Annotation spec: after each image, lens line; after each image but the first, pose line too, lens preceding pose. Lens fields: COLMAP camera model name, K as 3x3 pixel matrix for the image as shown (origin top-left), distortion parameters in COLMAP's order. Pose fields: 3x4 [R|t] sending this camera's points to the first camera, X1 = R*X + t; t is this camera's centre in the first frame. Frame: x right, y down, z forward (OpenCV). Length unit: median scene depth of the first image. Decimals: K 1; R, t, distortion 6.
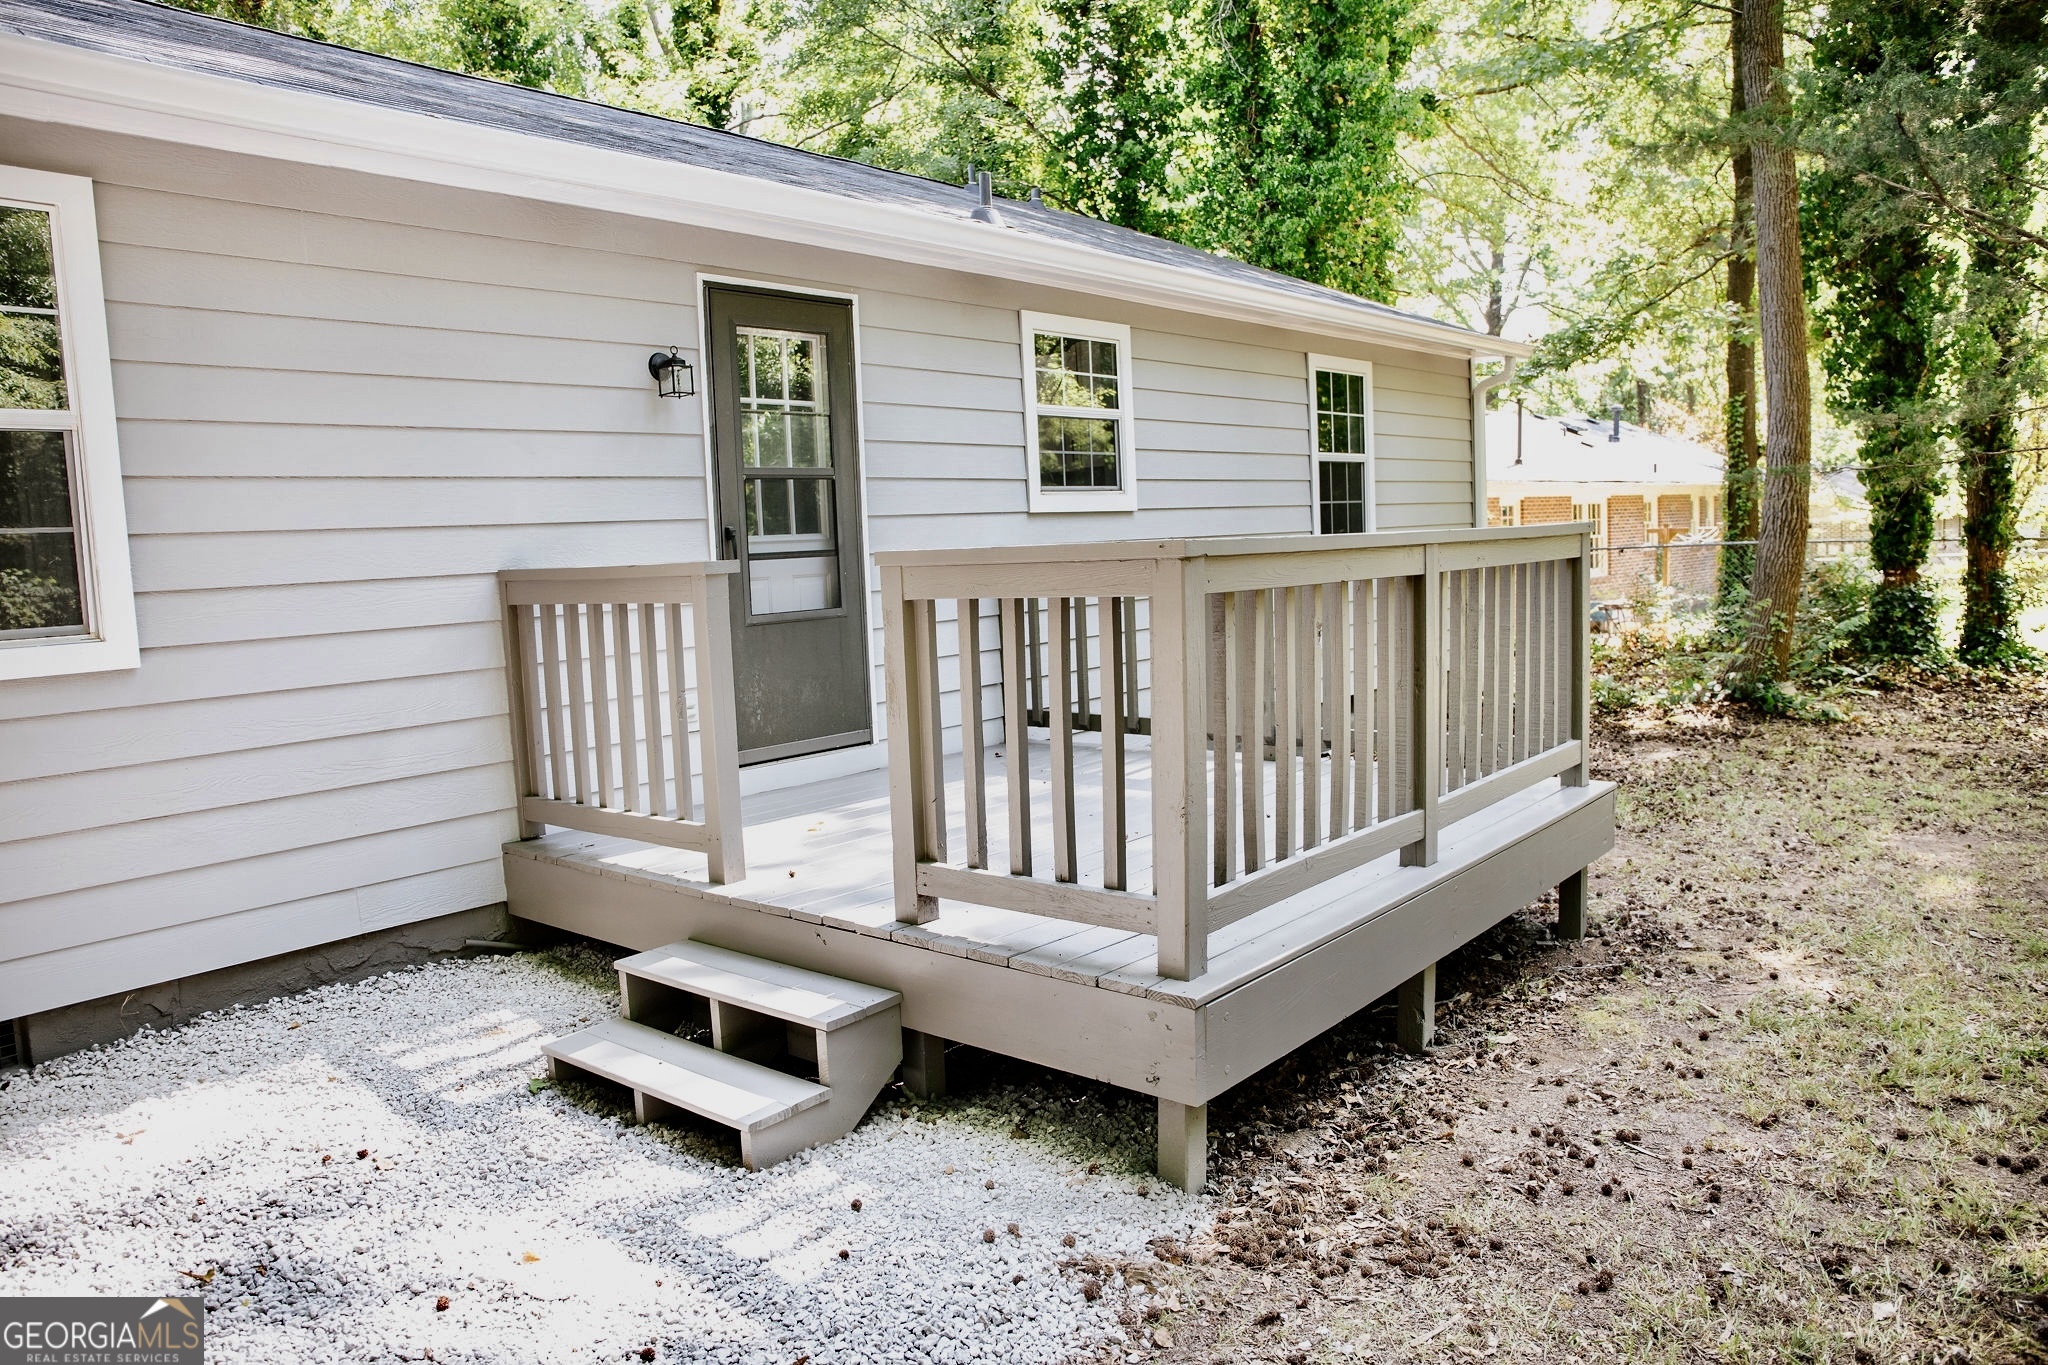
lens RADIAL K [[1382.7, 0, 1024.0], [0, 1382.7, 682.5], [0, 0, 1]] dist [-0.098853, 0.099842]
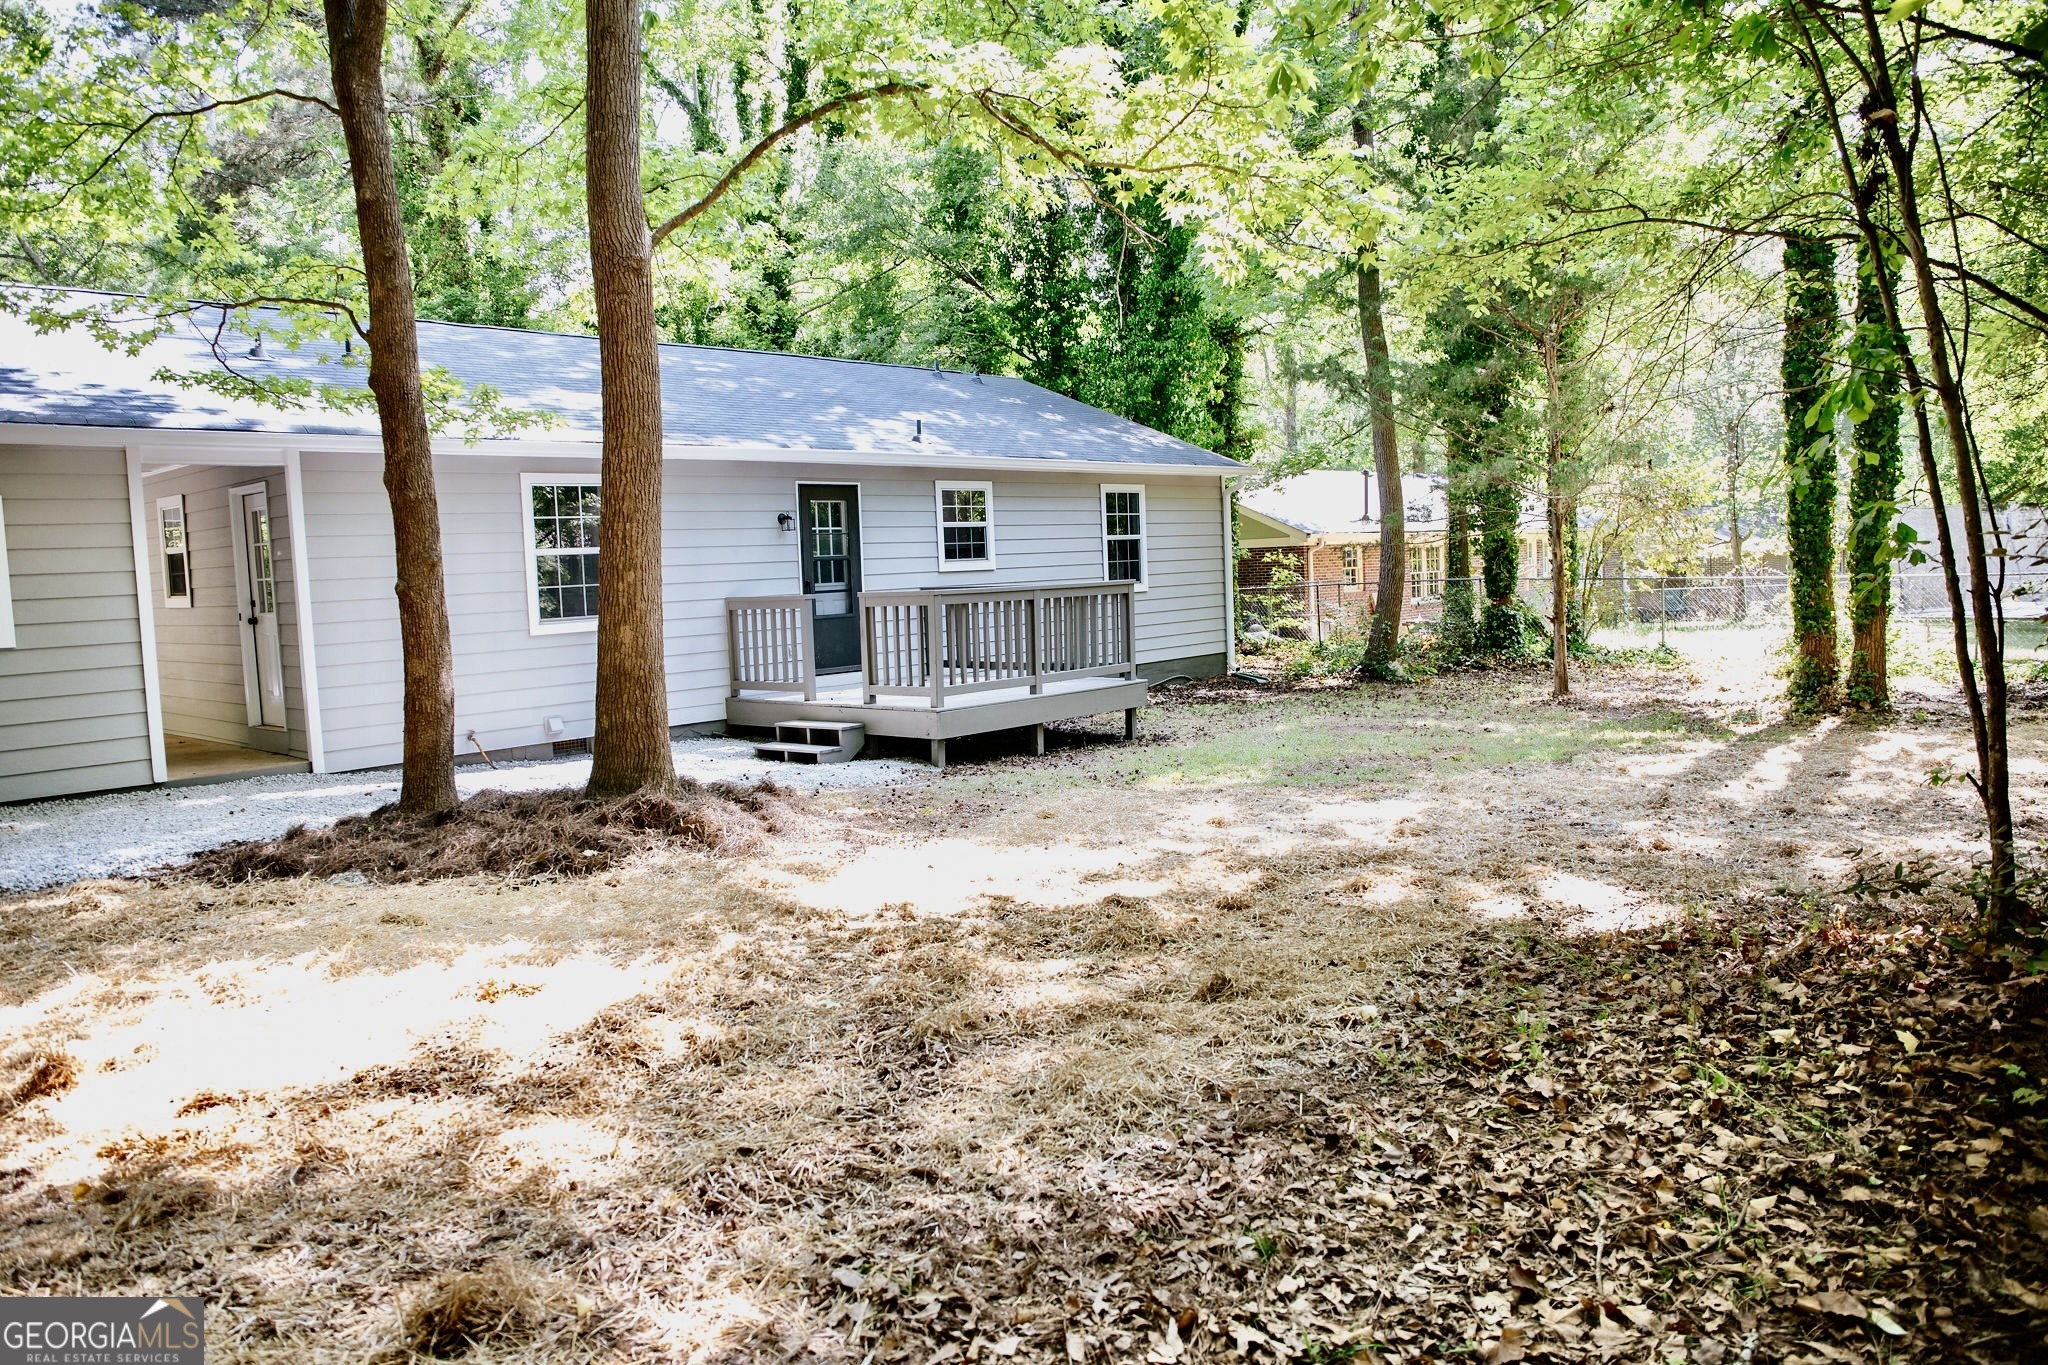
lens RADIAL K [[1382.7, 0, 1024.0], [0, 1382.7, 682.5], [0, 0, 1]] dist [-0.098853, 0.099842]
pose [[0.999689, 0.002000, -0.024847, 0.231598], [-0.002506, 0.999790, -0.020359, 0.117637], [0.024801, 0.020415, 0.999484, -1.428540]]
